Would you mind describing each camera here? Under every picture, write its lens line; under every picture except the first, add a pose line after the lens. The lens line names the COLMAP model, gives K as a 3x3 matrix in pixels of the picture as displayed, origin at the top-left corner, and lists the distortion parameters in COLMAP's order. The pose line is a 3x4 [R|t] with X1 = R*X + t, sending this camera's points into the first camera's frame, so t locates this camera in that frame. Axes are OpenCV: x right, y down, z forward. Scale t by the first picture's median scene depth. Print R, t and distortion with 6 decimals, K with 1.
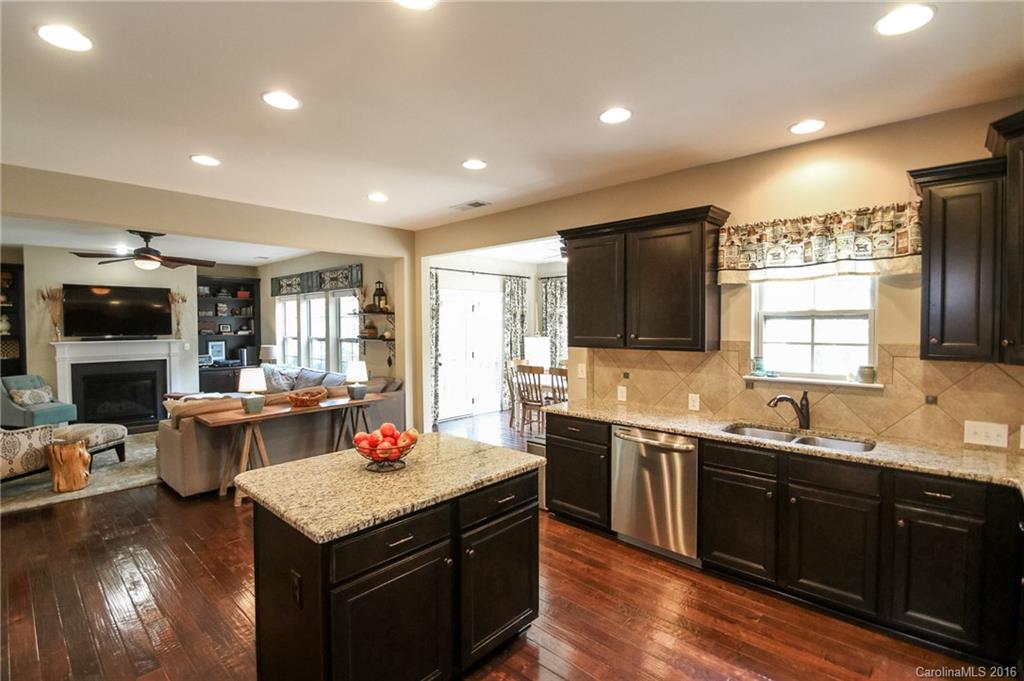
lens RADIAL K [[478.0, 0, 507.3], [0, 478.0, 339.2], [0, 0, 1]] dist [0.005531, -0.007767]
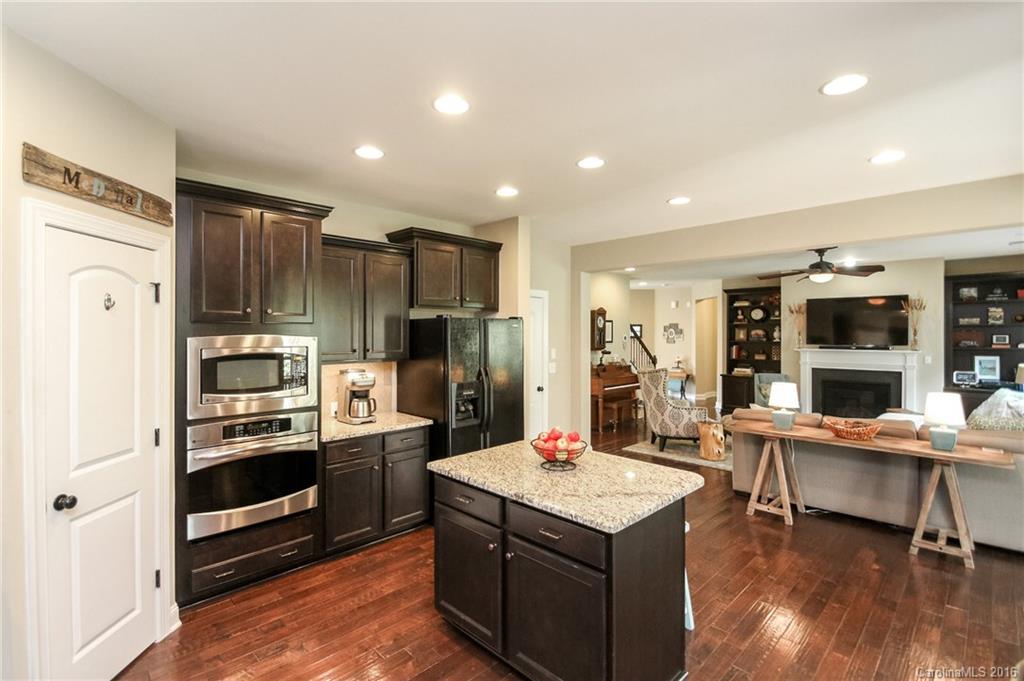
lens RADIAL K [[478.0, 0, 486.7], [0, 478.0, 330.8], [0, 0, 1]] dist [0.005531, -0.007767]
pose [[-0.056530, 0.002750, -0.998397, 0.364380], [-0.032067, 0.999475, 0.004569, -0.022871], [0.997886, 0.032274, -0.056412, 0.361132]]
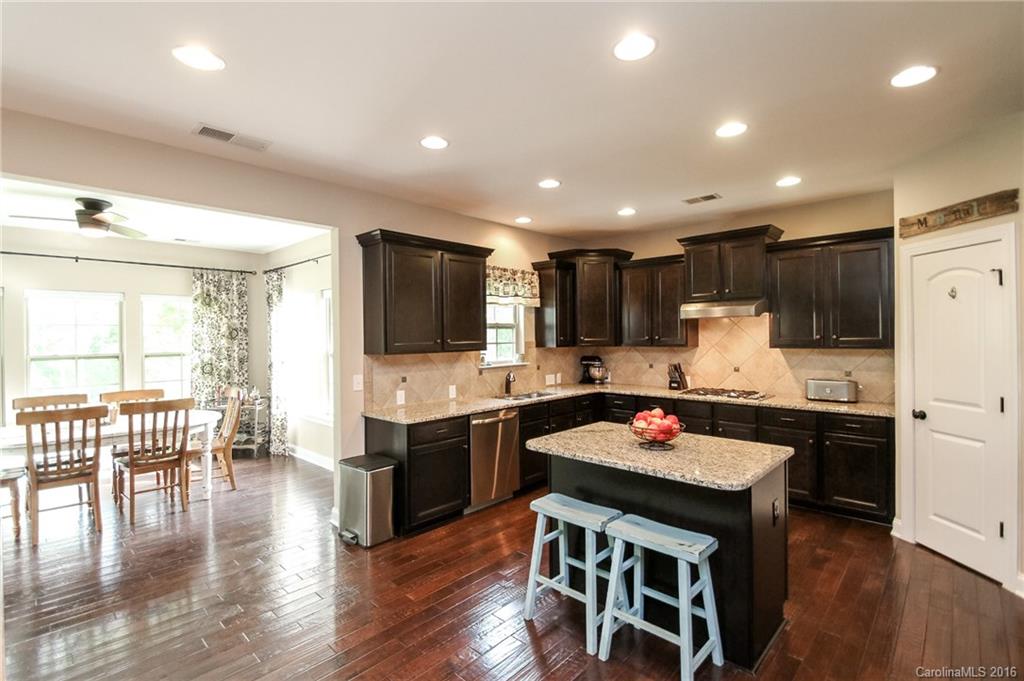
lens RADIAL K [[478.0, 0, 511.5], [0, 478.0, 337.6], [0, 0, 1]] dist [0.005531, -0.007767]
pose [[-0.013883, -0.000752, 0.999903, -0.590961], [0.043867, 0.999036, 0.001360, -0.005855], [-0.998941, 0.043881, -0.013837, 0.558356]]
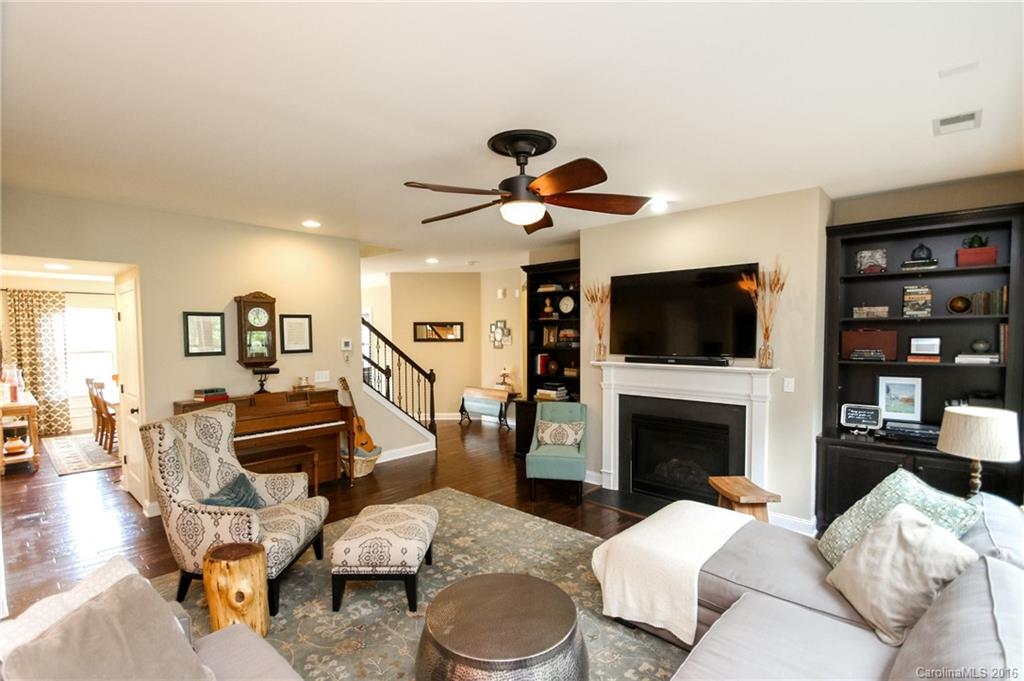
lens RADIAL K [[478.0, 0, 485.2], [0, 478.0, 352.0], [0, 0, 1]] dist [0.005531, -0.007767]
pose [[-0.019980, 0.050145, -0.998542, -0.302540], [-0.026242, 0.998371, 0.050661, -0.047817], [0.999456, 0.027216, -0.018632, 1.059294]]
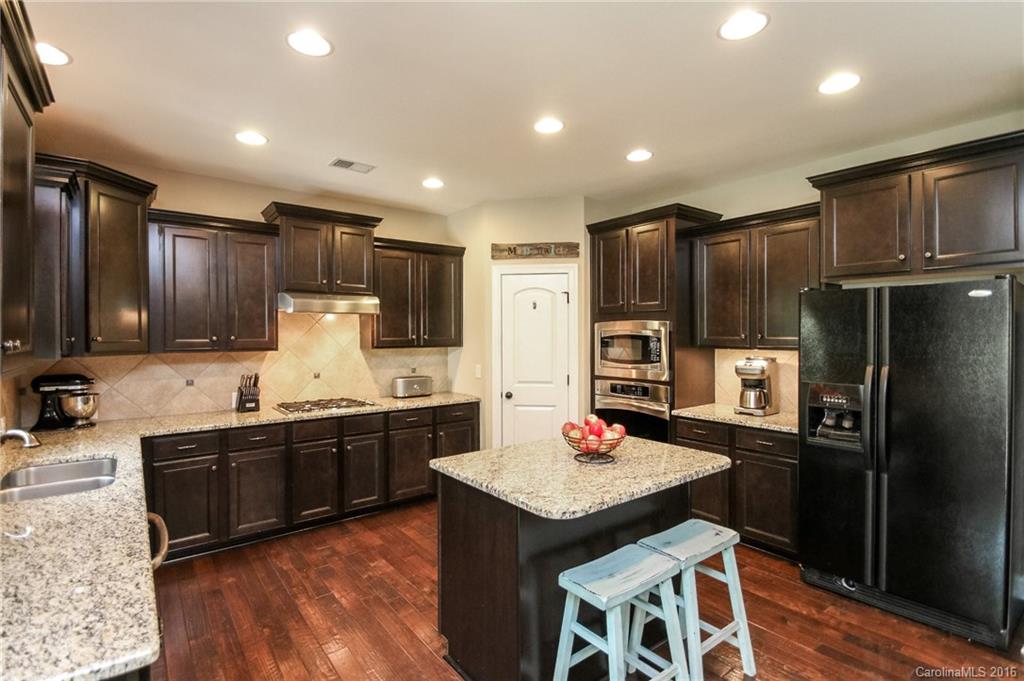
lens RADIAL K [[478.0, 0, 504.4], [0, 478.0, 339.9], [0, 0, 1]] dist [0.005531, -0.007767]
pose [[-0.987445, 0.006112, 0.157842, -0.100573], [0.013353, 0.998904, 0.044856, -0.013408], [-0.157395, 0.046401, -0.986445, 0.832918]]
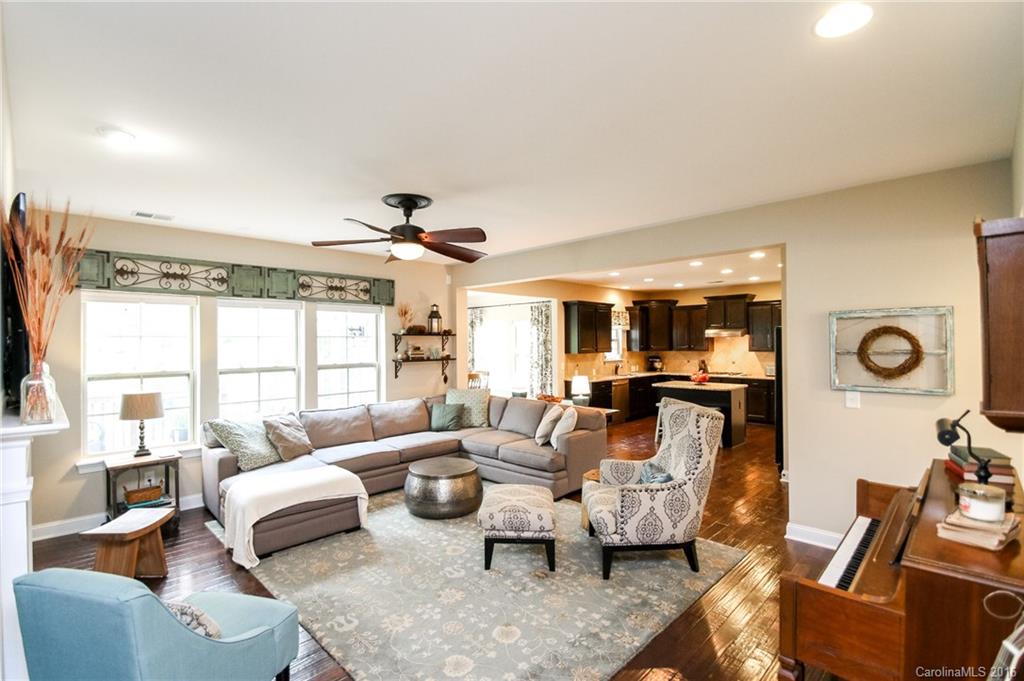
lens RADIAL K [[478.0, 0, 507.3], [0, 478.0, 340.6], [0, 0, 1]] dist [0.005531, -0.007767]
pose [[0.020968, 0.006860, 0.999757, -1.512099], [0.041355, 0.999115, -0.007723, -0.029067], [-0.998924, 0.041507, 0.020665, 0.933526]]
